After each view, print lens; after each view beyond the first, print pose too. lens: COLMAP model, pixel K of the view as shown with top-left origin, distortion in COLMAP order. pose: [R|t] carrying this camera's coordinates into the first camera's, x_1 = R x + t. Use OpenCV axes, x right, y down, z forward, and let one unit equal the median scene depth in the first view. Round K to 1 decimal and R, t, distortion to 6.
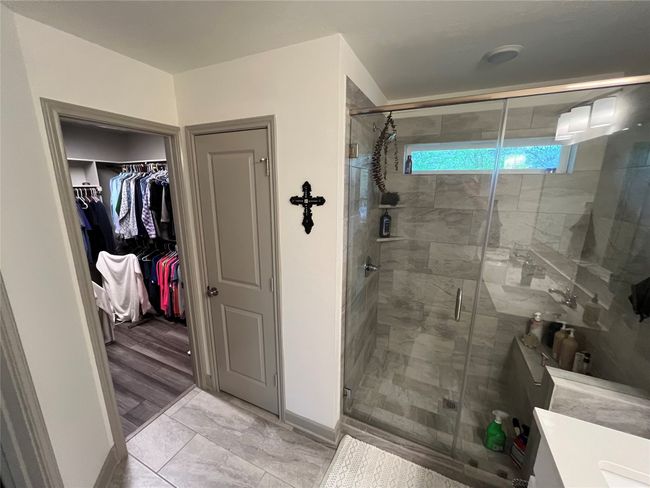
lens RADIAL K [[257.8, 0, 324.5], [0, 257.8, 245.4], [0, 0, 1]] dist [-0.005644, -0.000366]
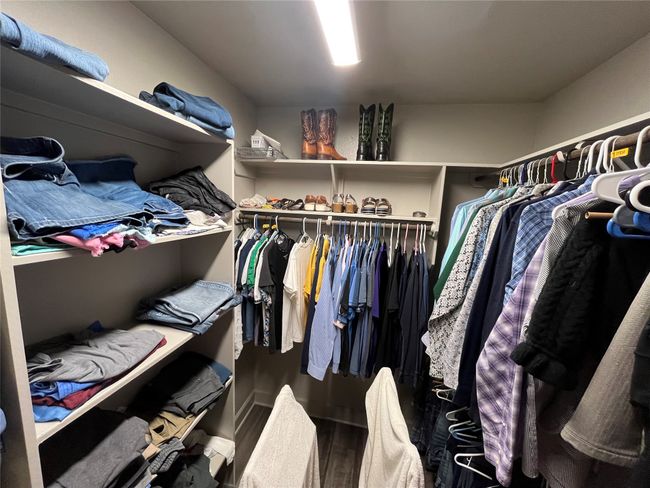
lens RADIAL K [[257.8, 0, 320.1], [0, 257.8, 245.2], [0, 0, 1]] dist [-0.005644, -0.000366]
pose [[0.205614, 0.153541, -0.966513, -0.526767], [-0.264125, 0.959672, 0.096265, -0.196064], [0.942317, 0.235487, 0.237876, 0.779237]]
